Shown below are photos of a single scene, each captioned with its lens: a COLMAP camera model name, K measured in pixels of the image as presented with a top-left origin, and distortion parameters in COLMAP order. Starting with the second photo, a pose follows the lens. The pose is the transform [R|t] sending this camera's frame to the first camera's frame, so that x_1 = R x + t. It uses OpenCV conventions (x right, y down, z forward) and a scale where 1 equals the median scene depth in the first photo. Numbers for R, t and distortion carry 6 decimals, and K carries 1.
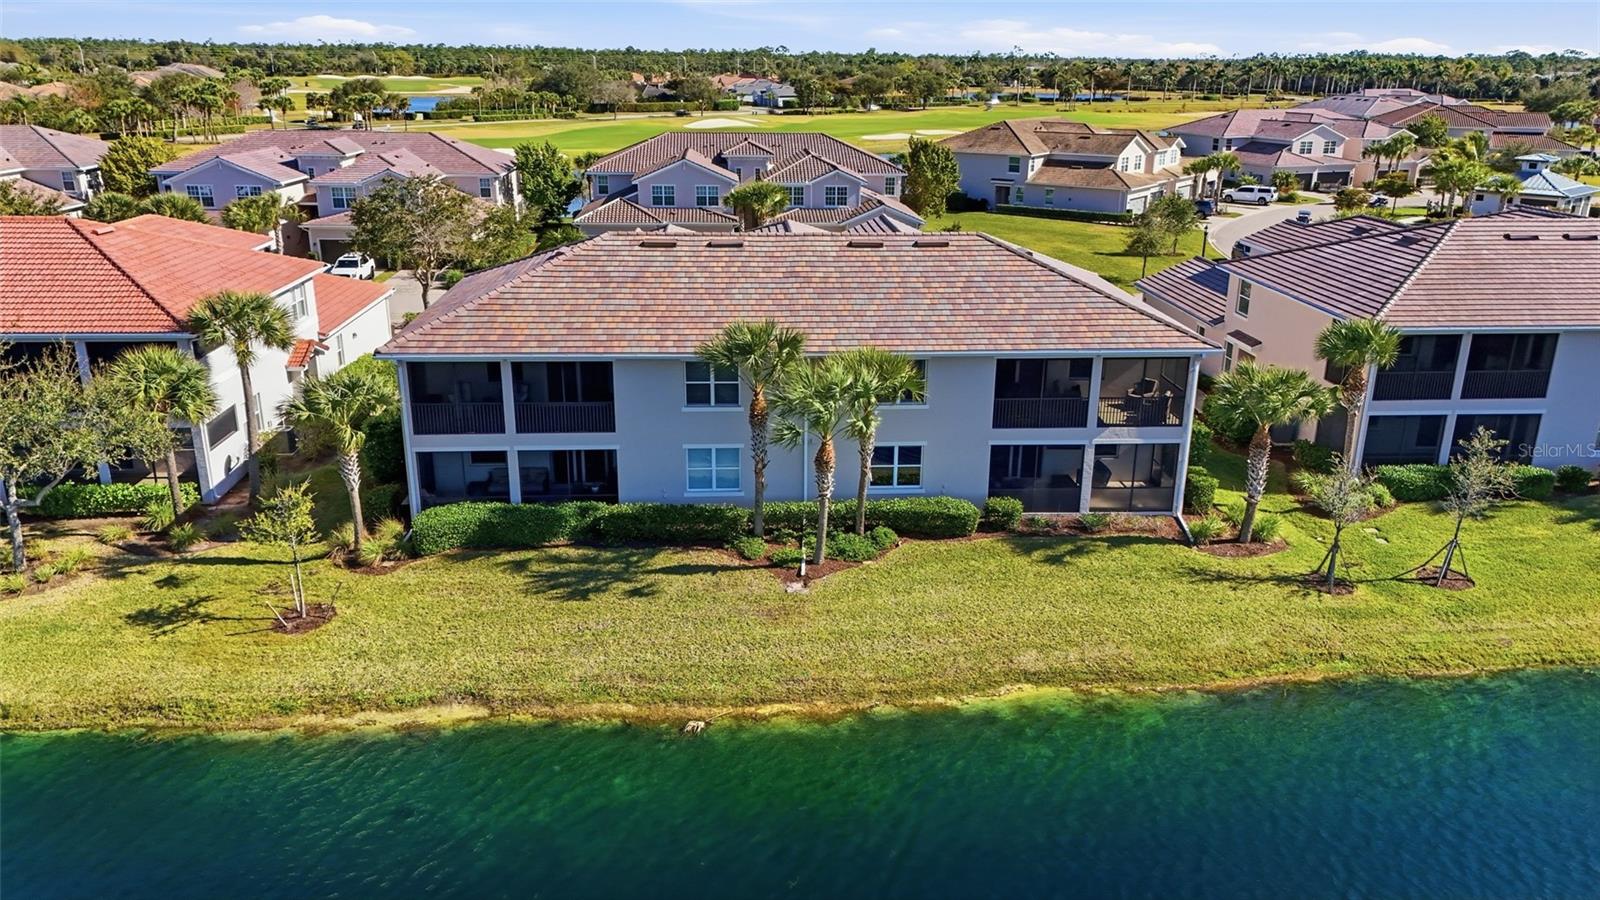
lens RADIAL K [[1175.2, 0, 800.0], [0, 1175.2, 450.0], [0, 0, 1]] dist [0.077503, -0.086105]
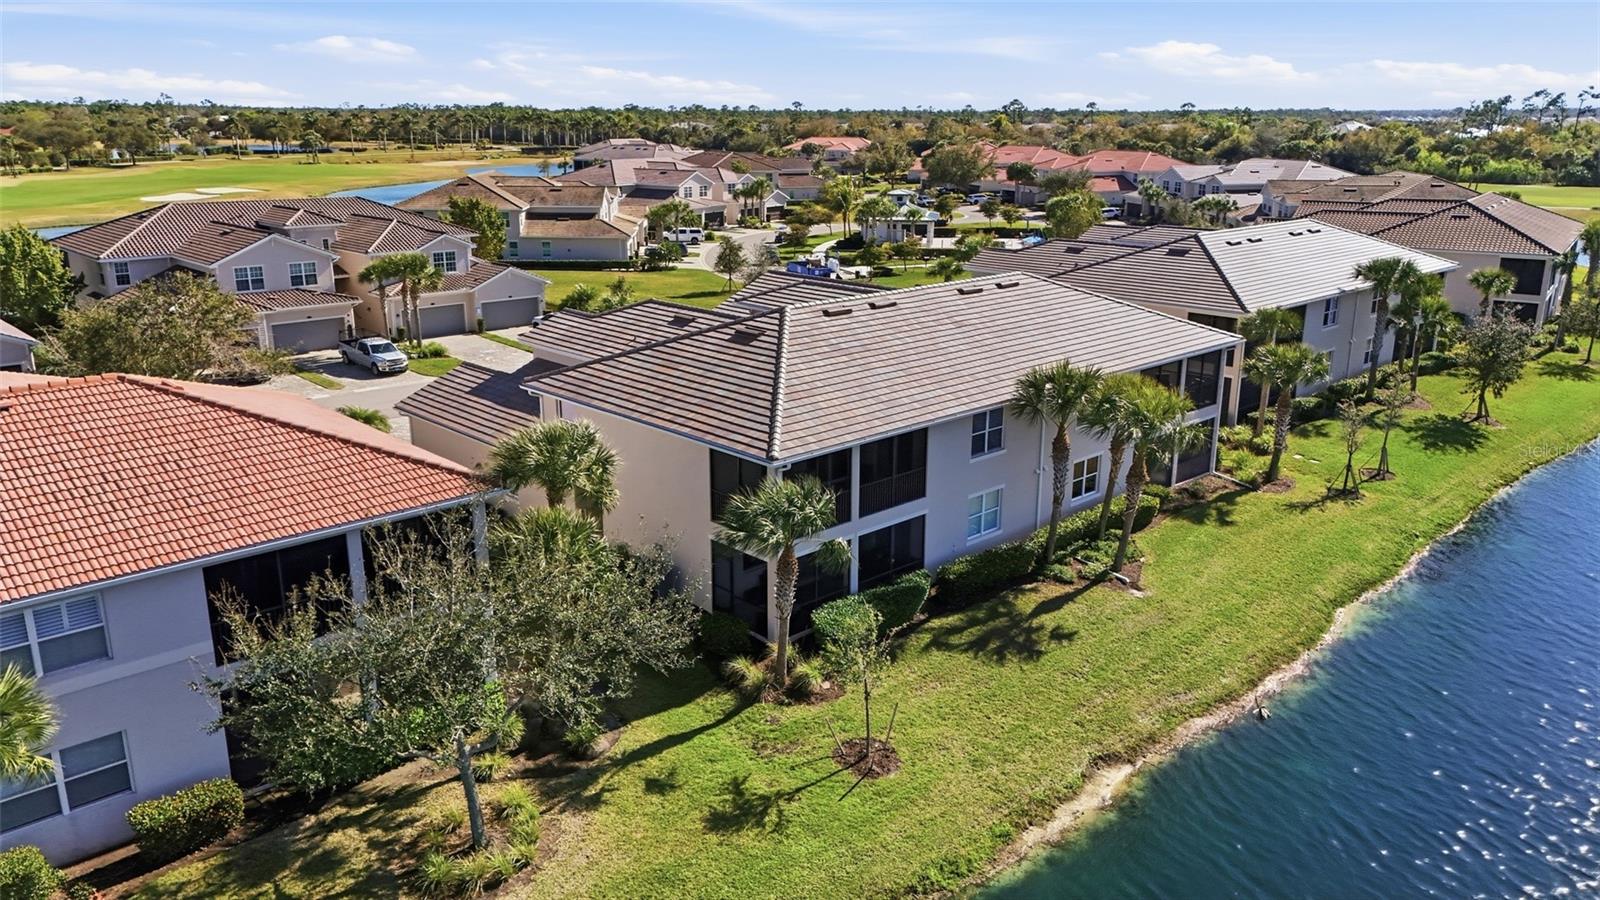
lens RADIAL K [[1175.2, 0, 800.0], [0, 1175.2, 450.0], [0, 0, 1]] dist [0.077503, -0.086105]
pose [[0.767275, -0.181725, 0.615033, -0.855984], [0.204783, 0.978232, 0.033567, -0.110615], [-0.607745, 0.100193, 0.787787, 0.278802]]
